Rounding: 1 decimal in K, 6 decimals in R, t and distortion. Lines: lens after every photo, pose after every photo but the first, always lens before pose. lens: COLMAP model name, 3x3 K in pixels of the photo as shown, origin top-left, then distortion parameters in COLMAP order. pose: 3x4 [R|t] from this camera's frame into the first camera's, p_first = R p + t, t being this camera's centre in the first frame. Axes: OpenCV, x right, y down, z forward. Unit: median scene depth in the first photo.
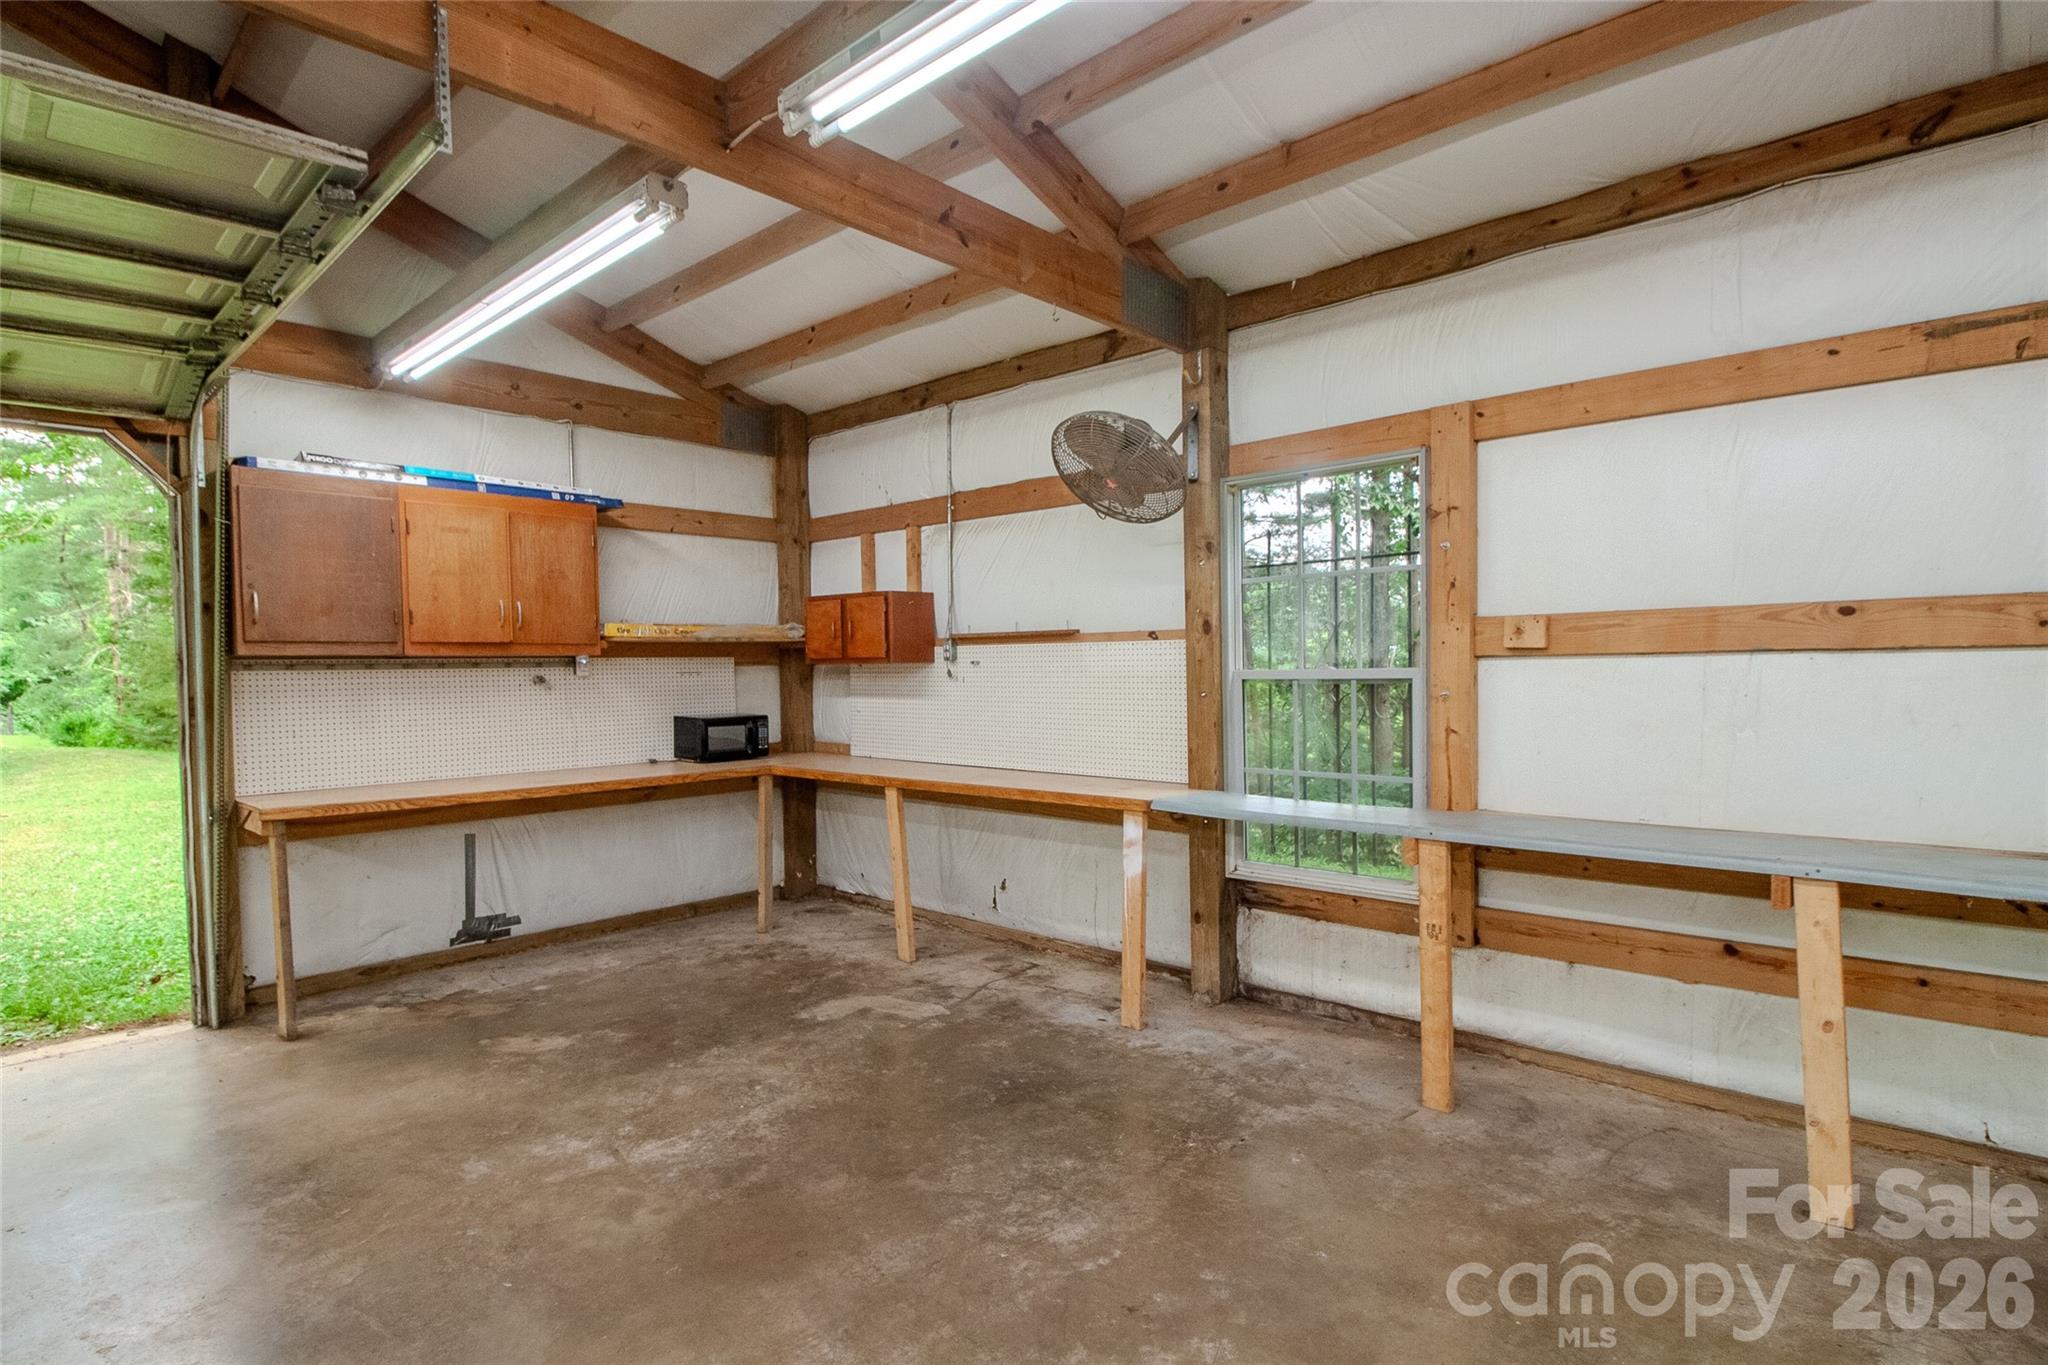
lens RADIAL K [[1029.6, 0, 1030.1], [0, 1029.6, 705.0], [0, 0, 1]] dist [-0.011749, -0.000540]
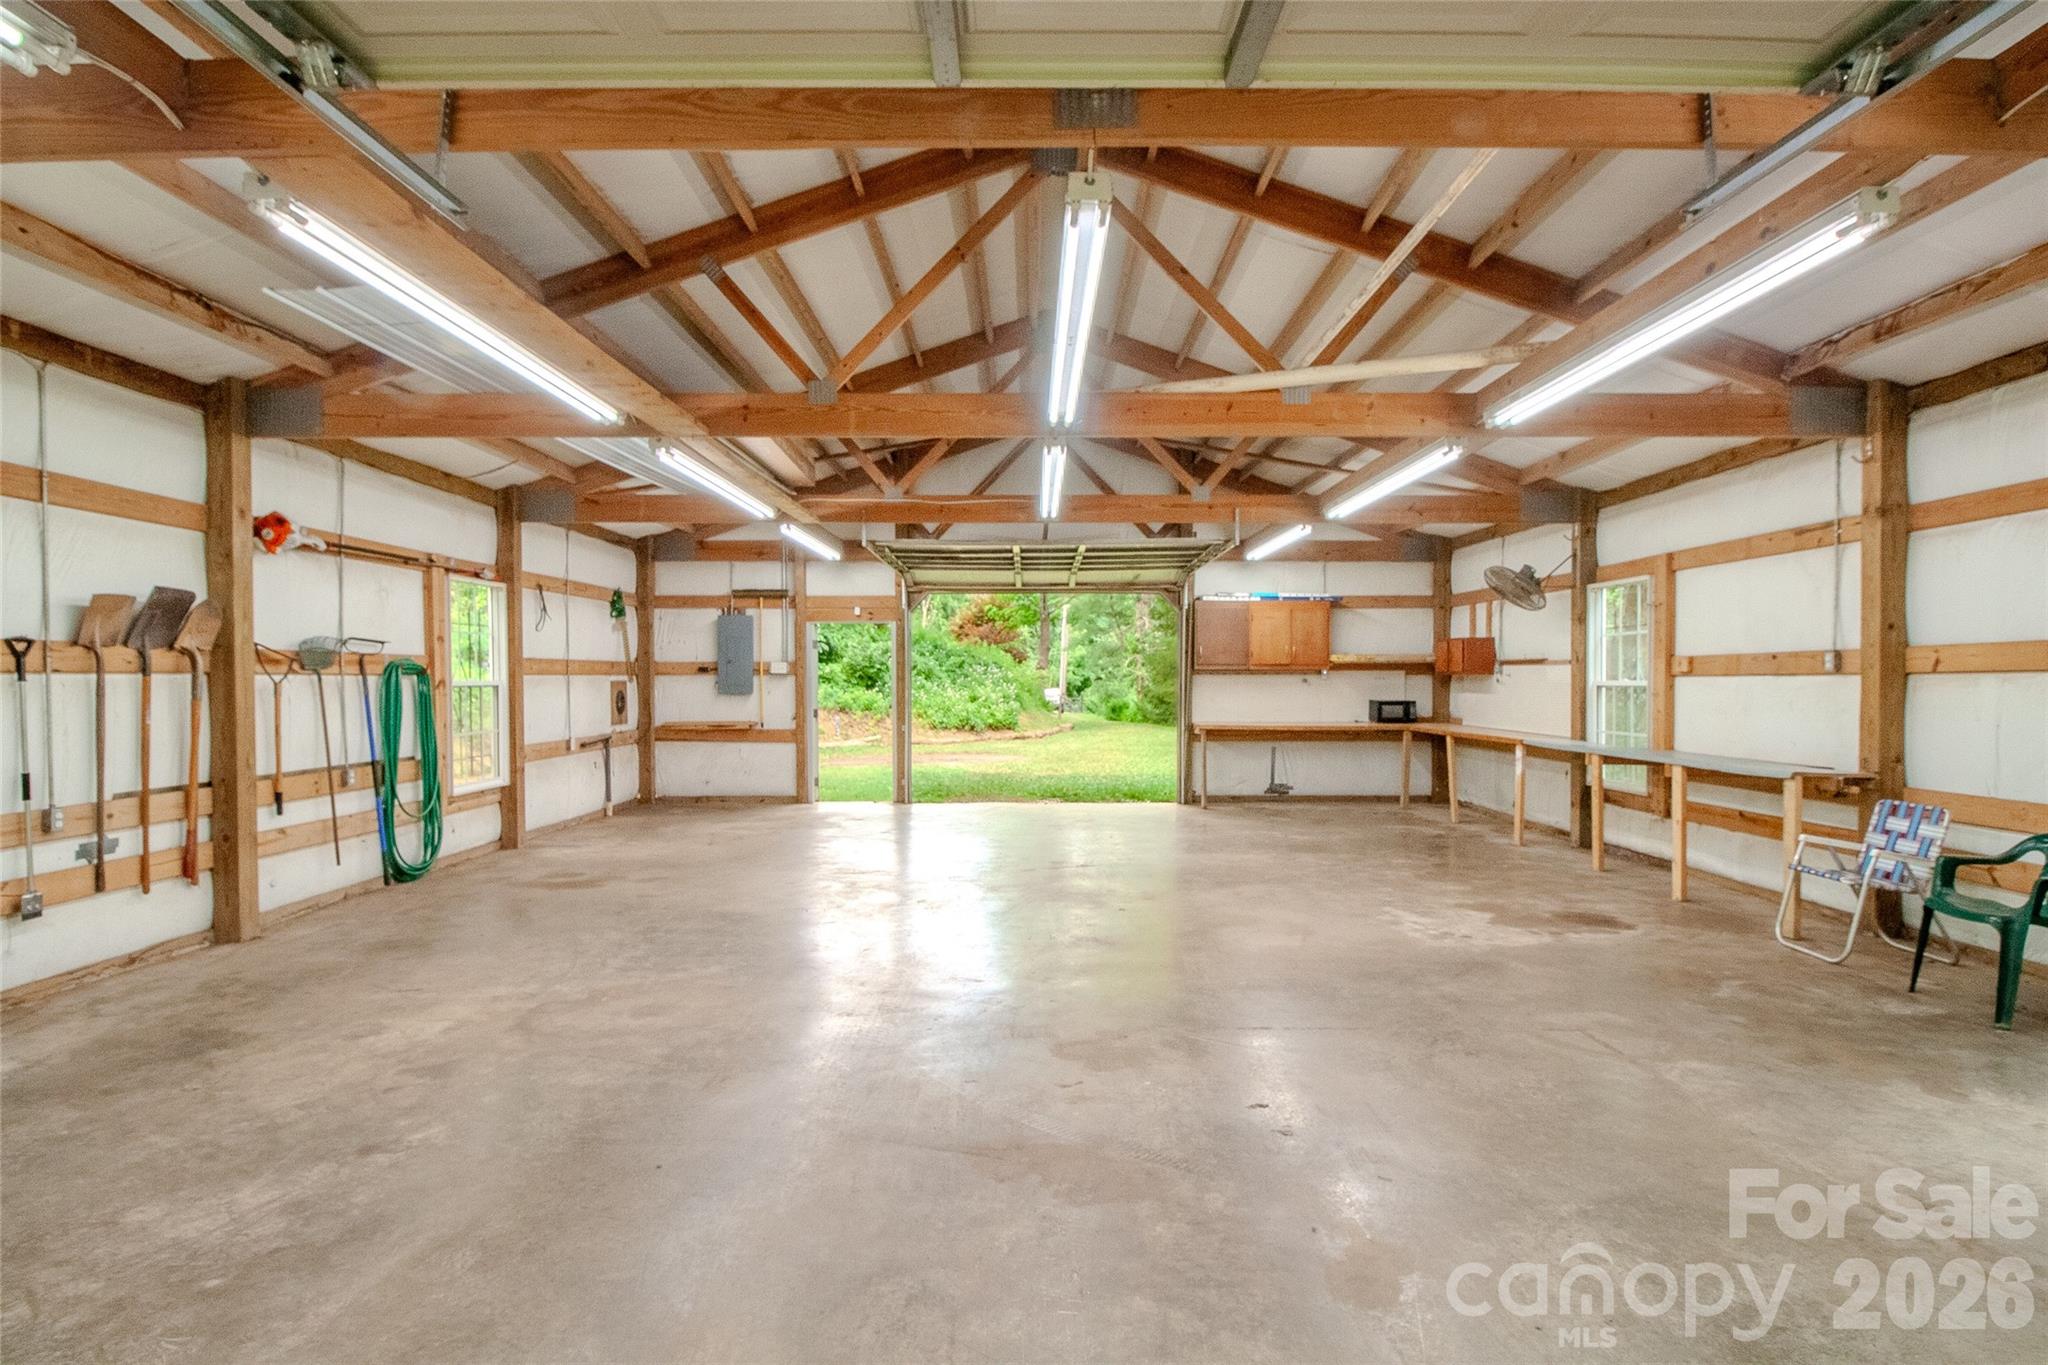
lens RADIAL K [[1029.6, 0, 1030.1], [0, 1029.6, 705.0], [0, 0, 1]] dist [-0.011749, -0.000540]
pose [[0.674556, 0.032941, -0.737489, 0.804482], [-0.036701, 0.999265, 0.011065, 0.026930], [0.737311, 0.019602, 0.675269, -0.989232]]
